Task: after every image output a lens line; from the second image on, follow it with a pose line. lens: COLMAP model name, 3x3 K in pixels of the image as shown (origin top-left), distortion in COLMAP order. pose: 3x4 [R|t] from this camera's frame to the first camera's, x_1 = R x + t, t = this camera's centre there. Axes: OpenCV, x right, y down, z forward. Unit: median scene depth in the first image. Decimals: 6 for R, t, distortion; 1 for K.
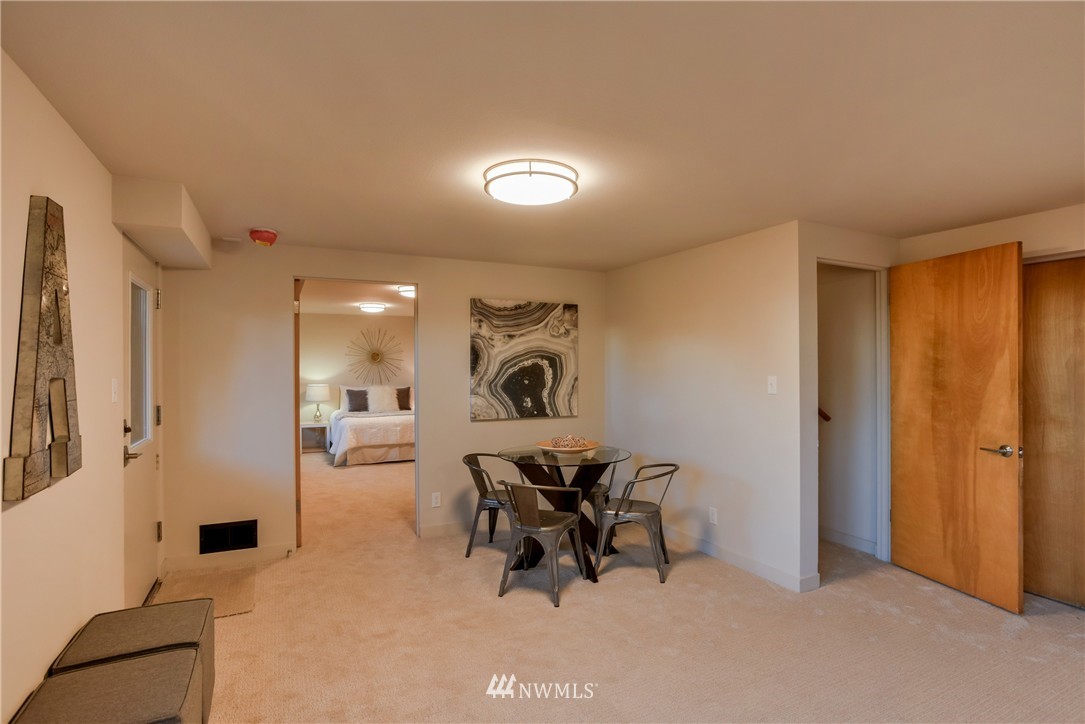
lens RADIAL K [[531.8, 0, 547.2], [0, 531.8, 365.1], [0, 0, 1]] dist [-0.033123, 0.003439]
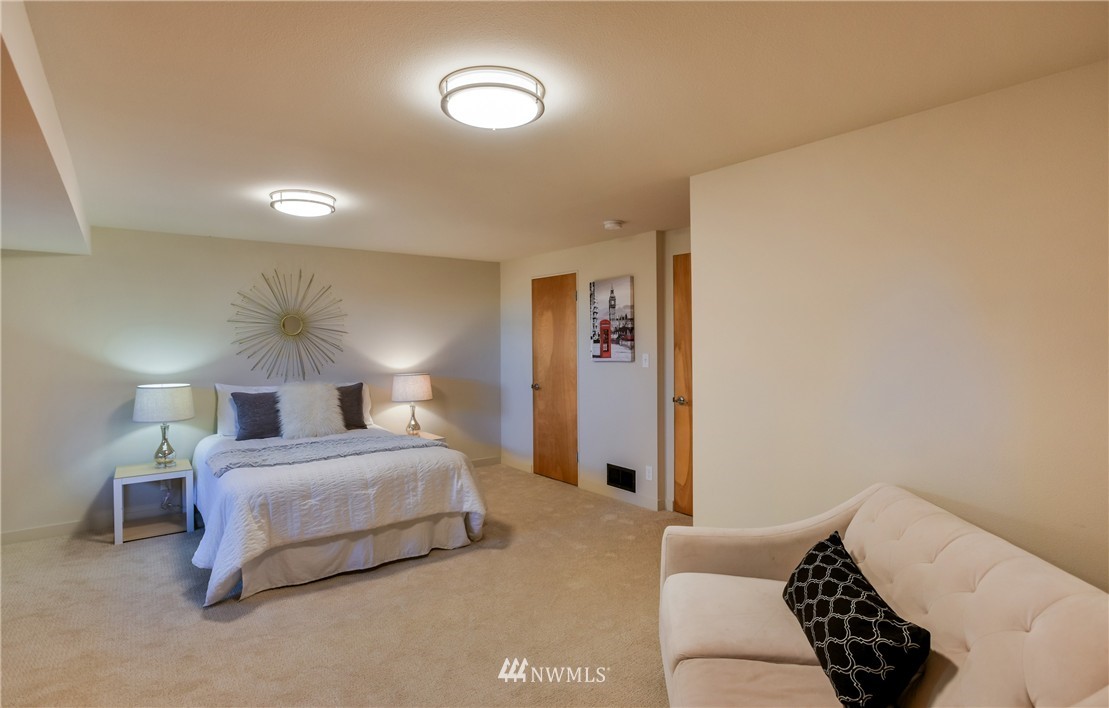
lens RADIAL K [[543.5, 0, 549.6], [0, 543.5, 346.6], [0, 0, 1]] dist [-0.008817, 0.000071]
pose [[0.982154, -0.007117, 0.187946, -0.190746], [0.003973, 0.999846, 0.017098, -0.003292], [-0.188039, -0.016046, 0.982030, 0.471821]]
